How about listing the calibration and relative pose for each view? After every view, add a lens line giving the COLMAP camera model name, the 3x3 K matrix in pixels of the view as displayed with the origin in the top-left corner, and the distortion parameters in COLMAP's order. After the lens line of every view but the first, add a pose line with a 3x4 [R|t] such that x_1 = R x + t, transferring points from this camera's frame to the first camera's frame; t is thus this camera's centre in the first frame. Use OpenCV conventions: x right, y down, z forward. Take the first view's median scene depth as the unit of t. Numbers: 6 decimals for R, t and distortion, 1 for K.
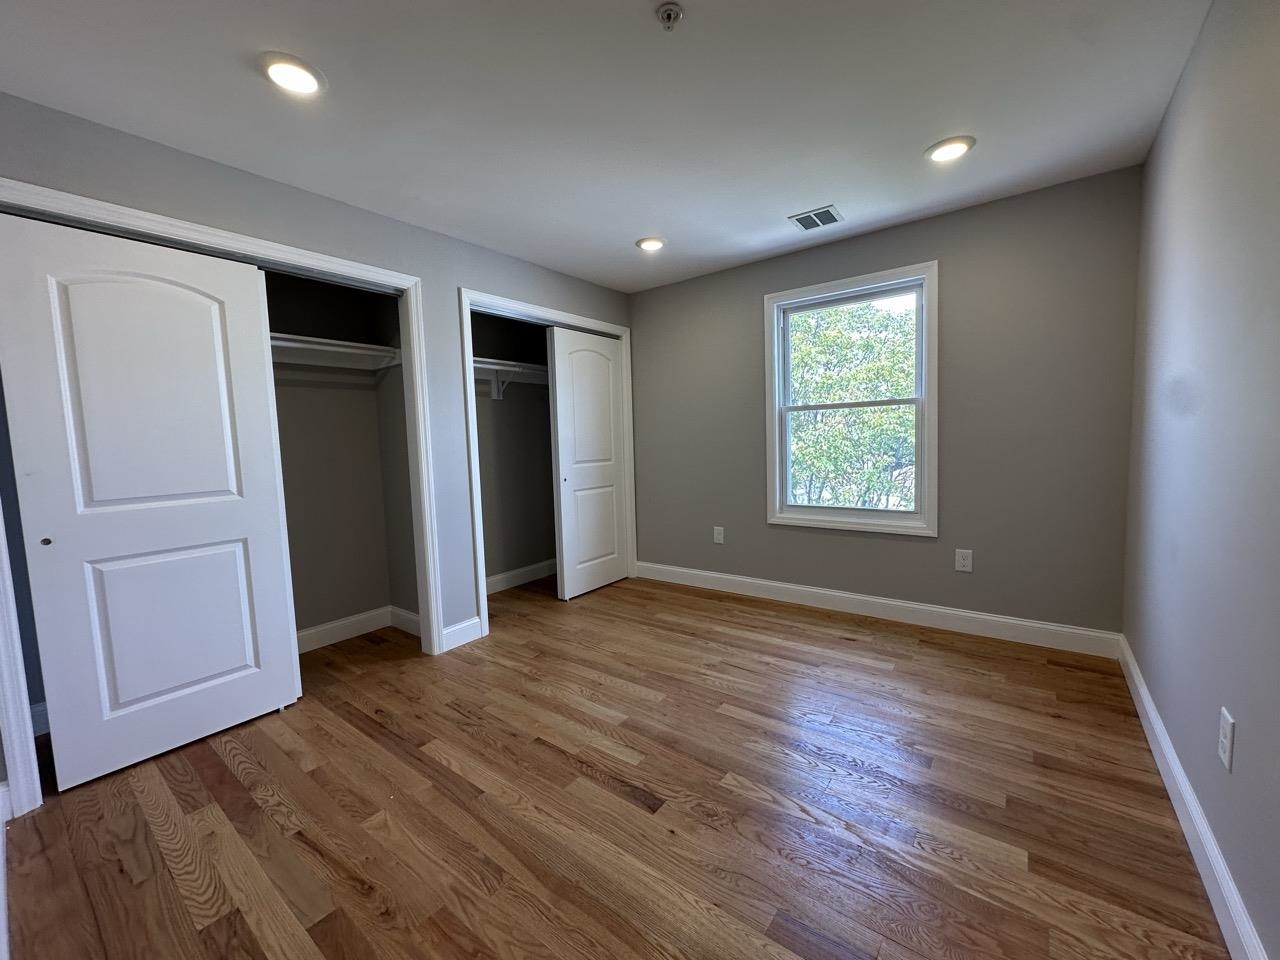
lens RADIAL K [[518.4, 0, 640.0], [0, 518.4, 480.0], [0, 0, 1]] dist [0.000548, 0.000007]
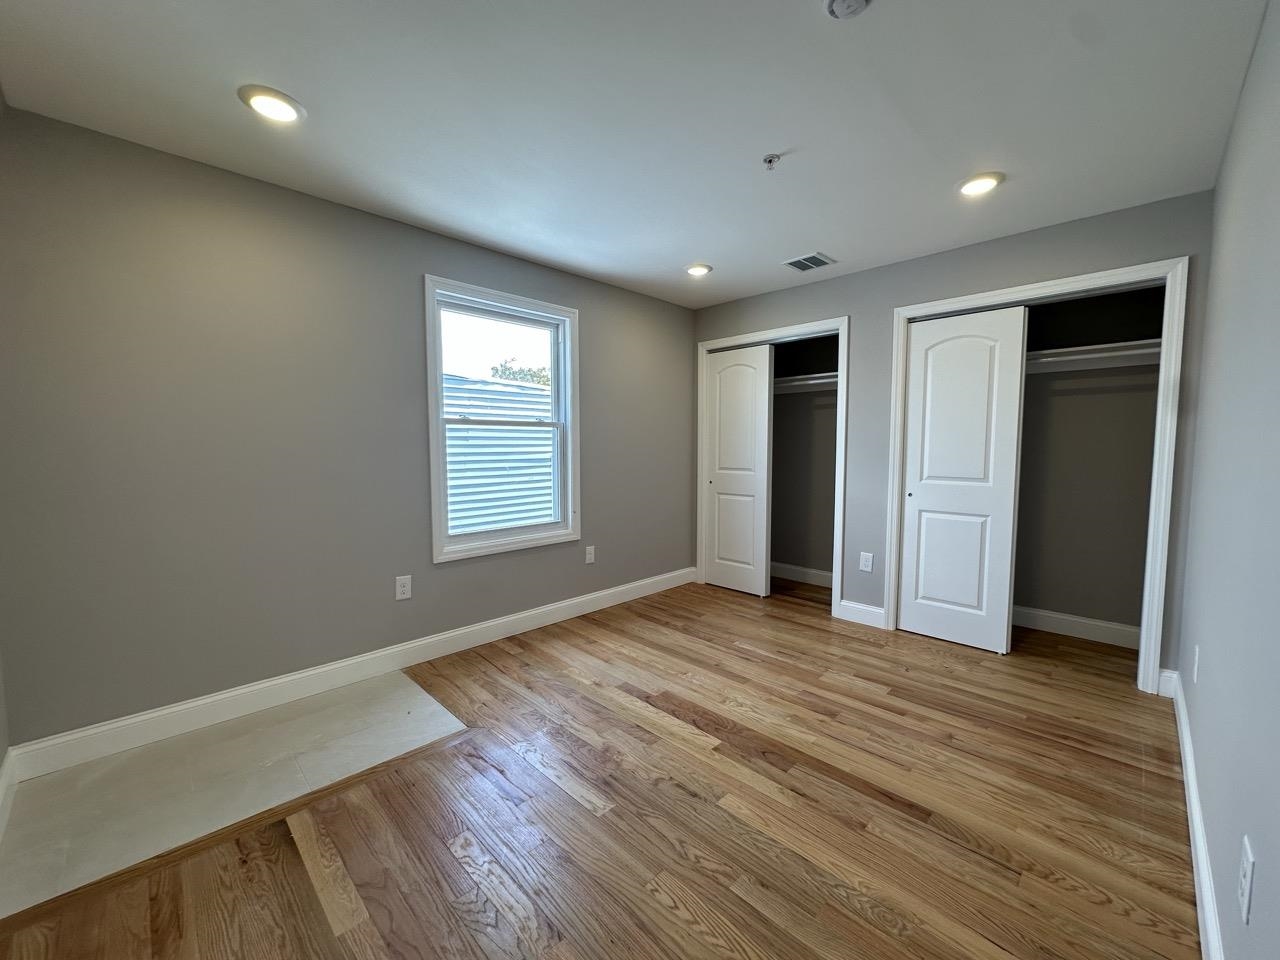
lens RADIAL K [[504.2, 0, 640.0], [0, 504.2, 480.0], [0, 0, 1]] dist [-0.000513, -0.000031]
pose [[0.140192, -0.035513, 0.989487, -0.556505], [0.082698, 0.996285, 0.024040, -0.043722], [-0.986665, 0.078458, 0.142608, 0.678113]]
